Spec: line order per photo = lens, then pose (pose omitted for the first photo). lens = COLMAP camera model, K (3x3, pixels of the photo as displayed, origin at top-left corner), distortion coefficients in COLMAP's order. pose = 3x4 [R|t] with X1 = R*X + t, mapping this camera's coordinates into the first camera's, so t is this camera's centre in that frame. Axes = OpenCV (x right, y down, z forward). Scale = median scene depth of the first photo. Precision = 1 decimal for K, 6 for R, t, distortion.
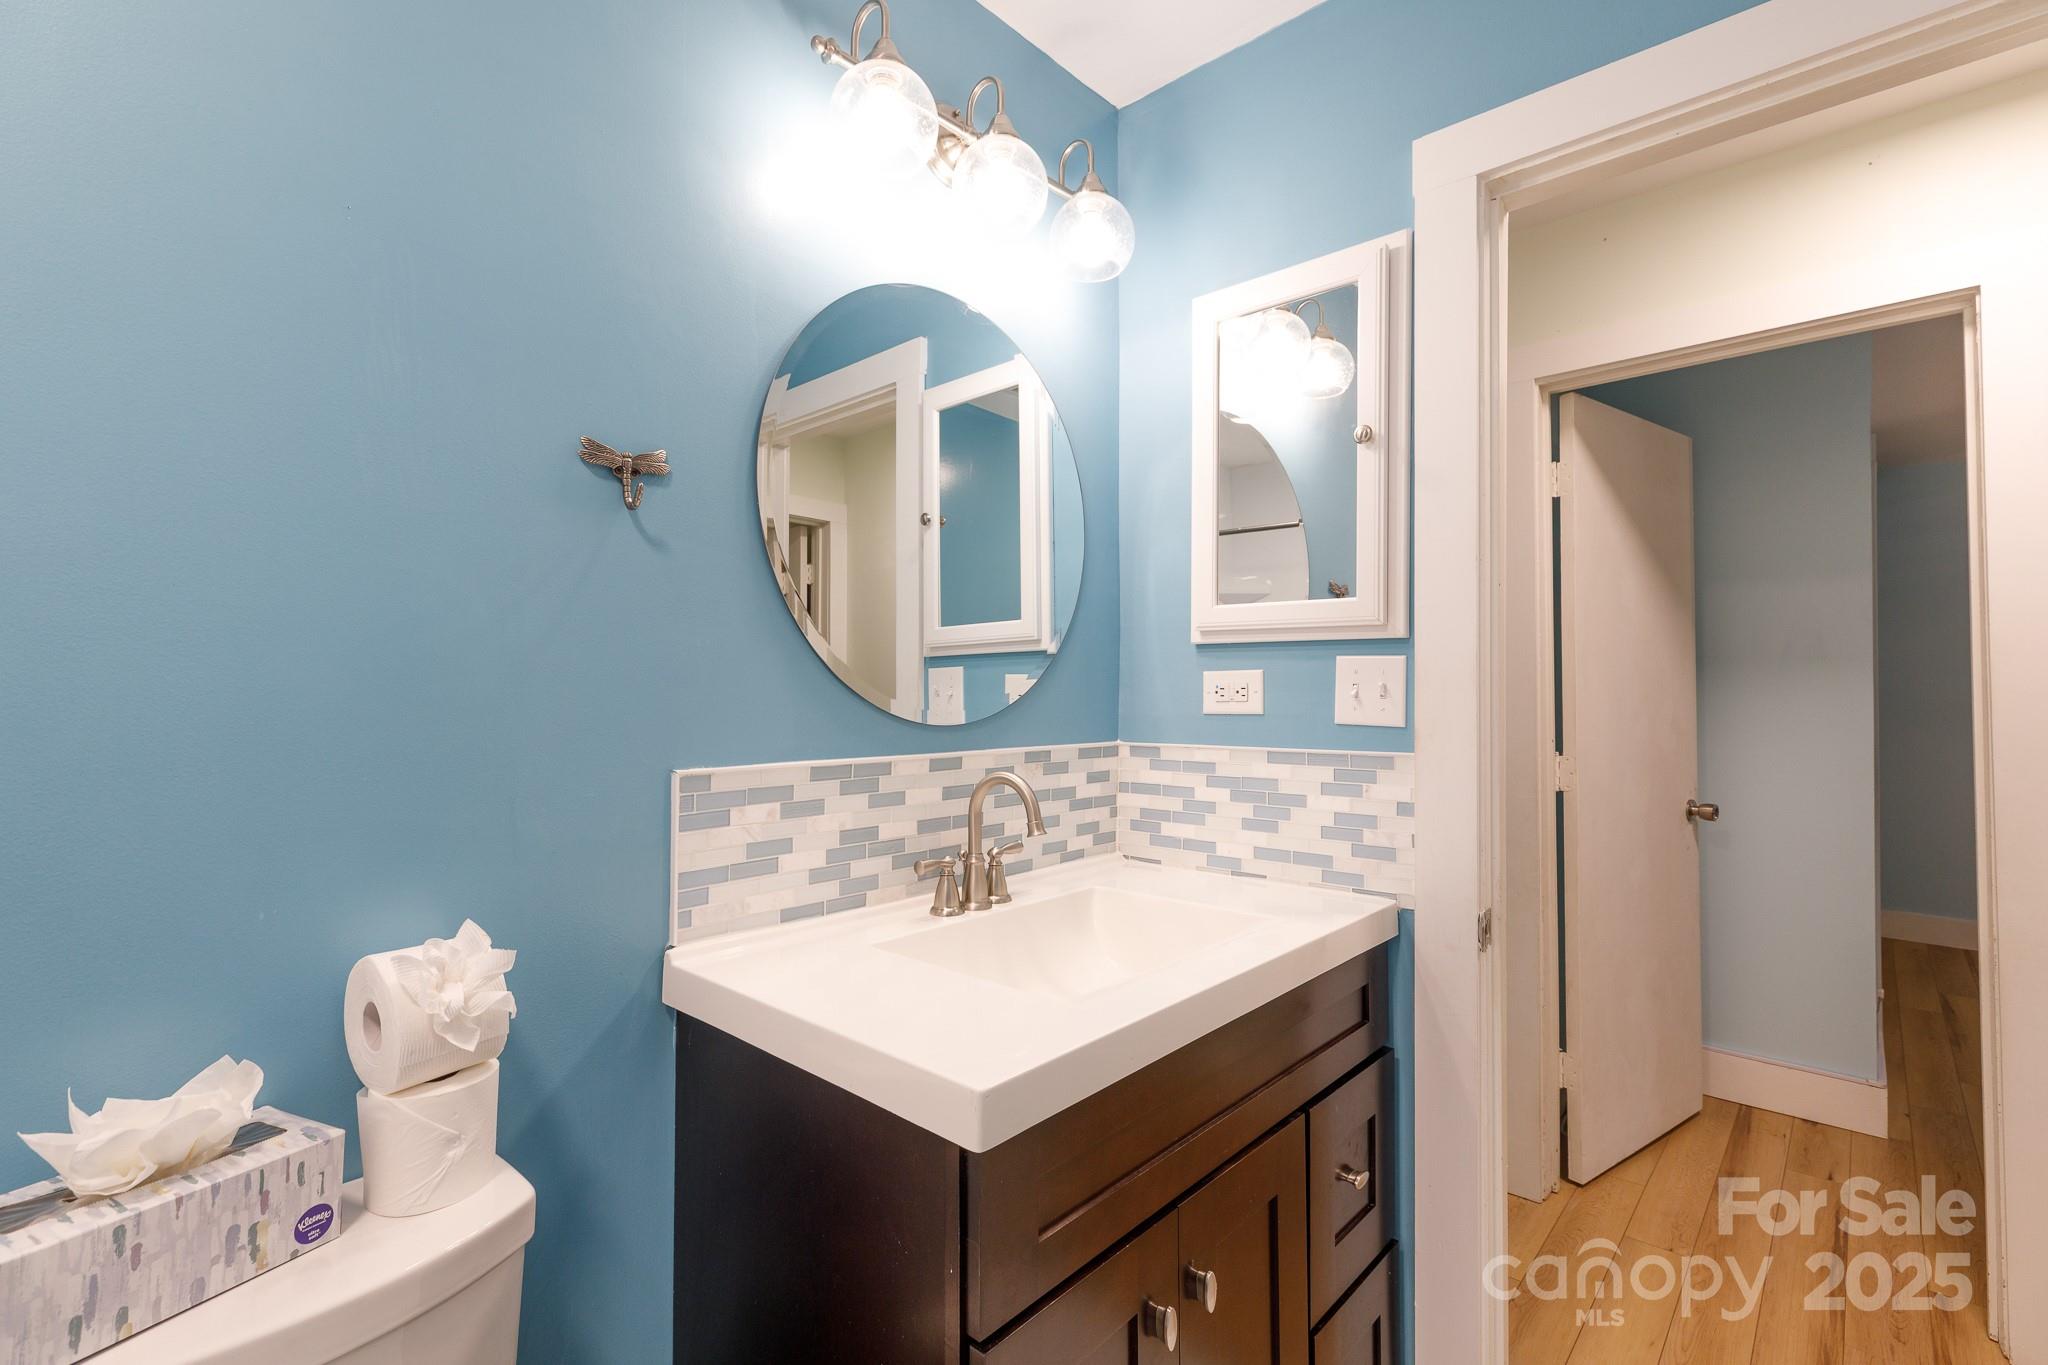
lens RADIAL K [[918.9, 0, 1040.8], [0, 918.9, 666.3], [0, 0, 1]] dist [0.004278, 0.000820]
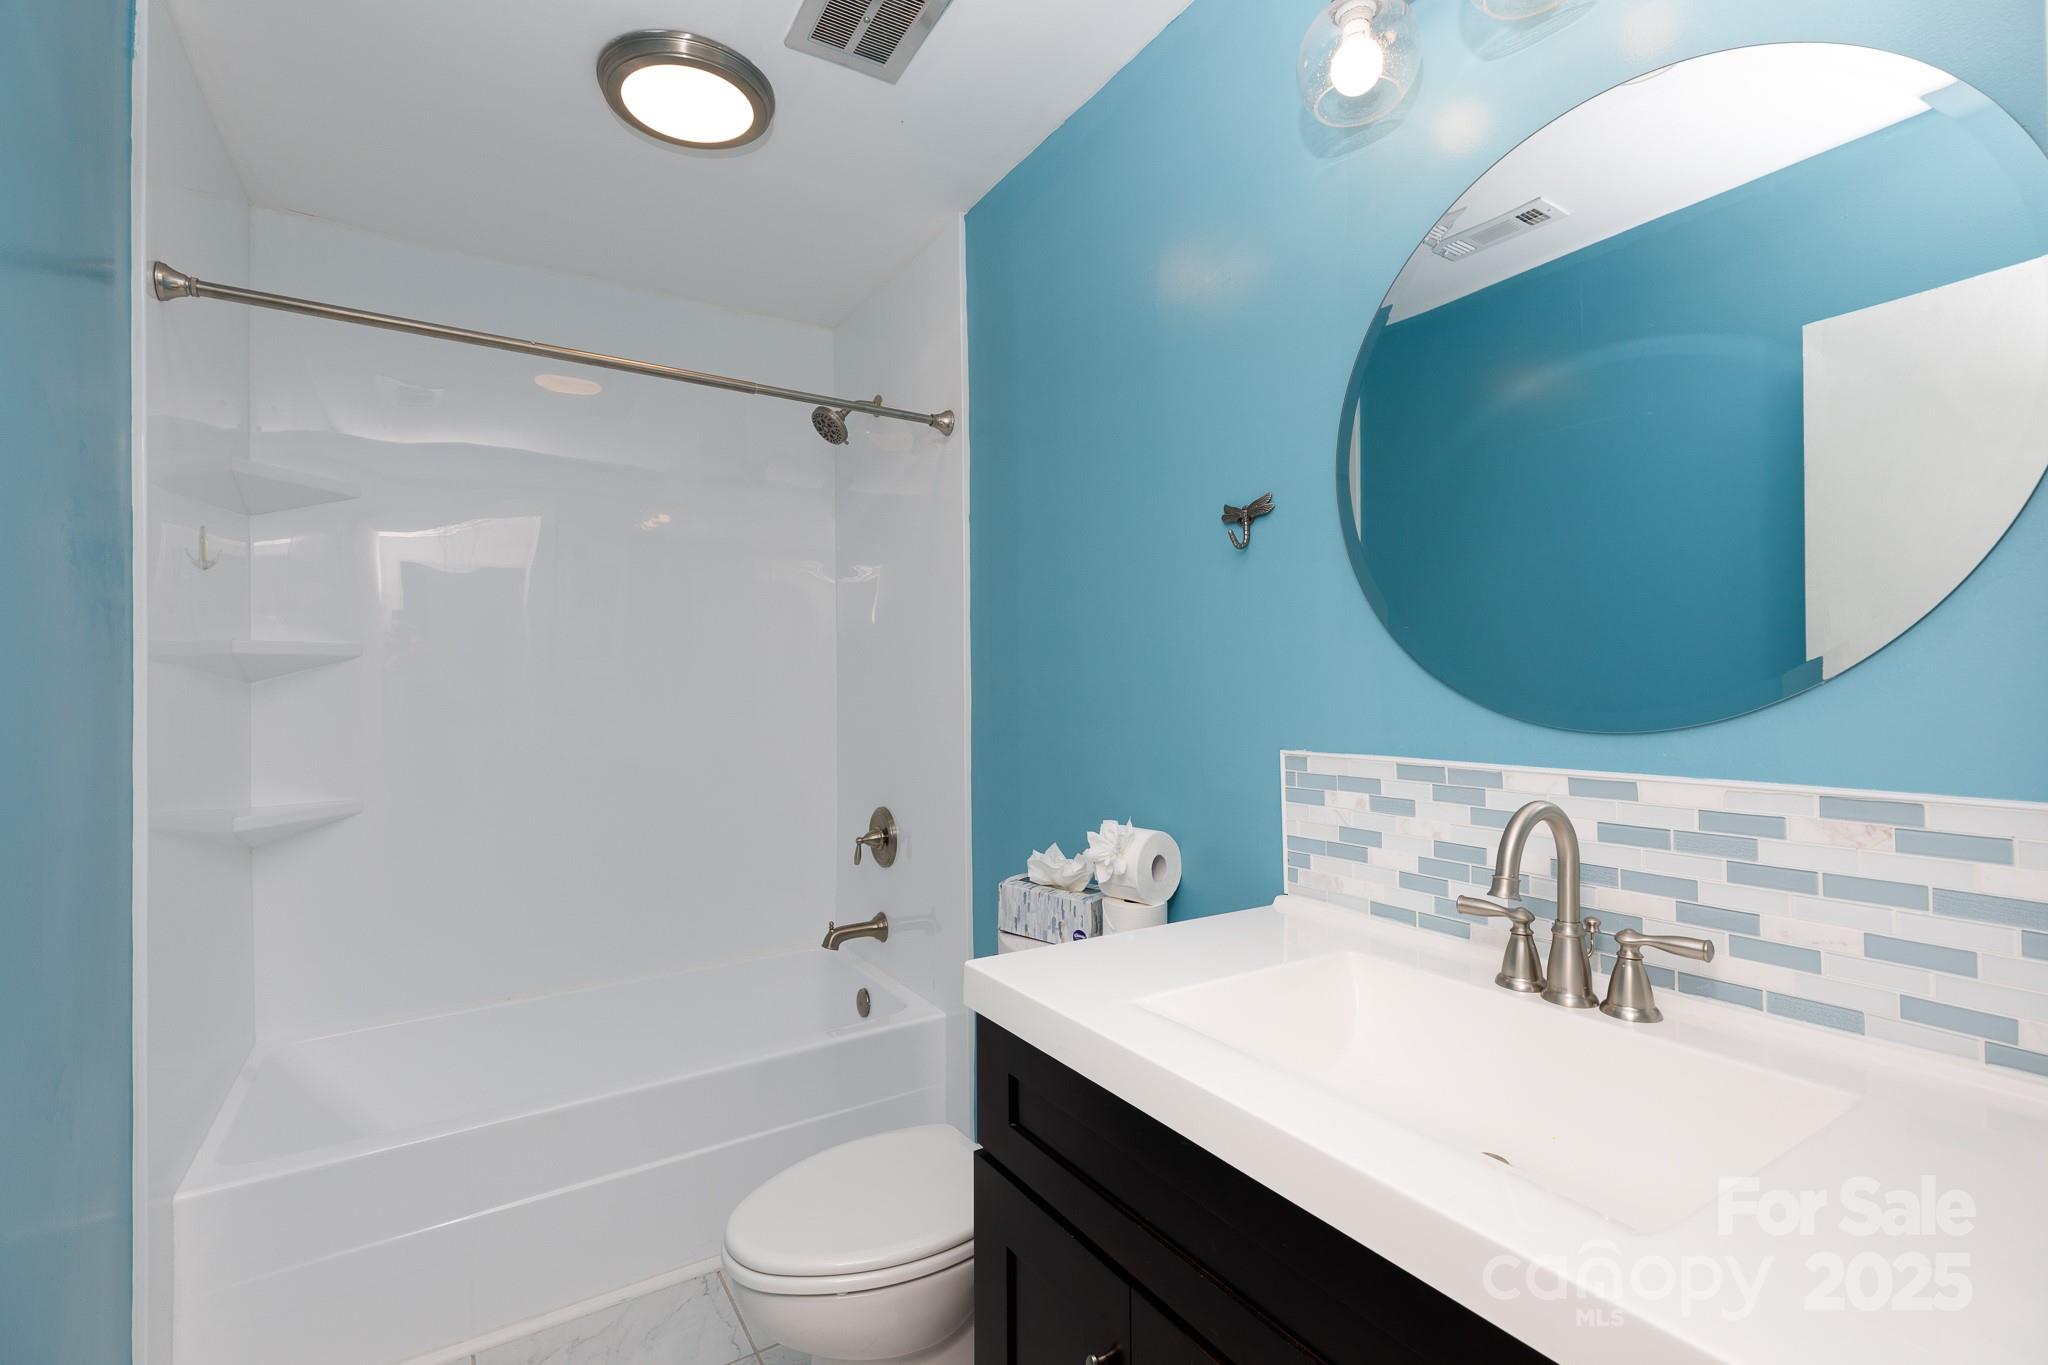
lens RADIAL K [[918.9, 0, 1041.3], [0, 918.9, 699.3], [0, 0, 1]] dist [0.004278, 0.000820]
pose [[-0.266597, -0.006972, -0.963783, 0.790087], [0.012894, 0.999859, -0.010799, 0.050950], [0.963722, -0.015306, -0.266469, 0.932484]]
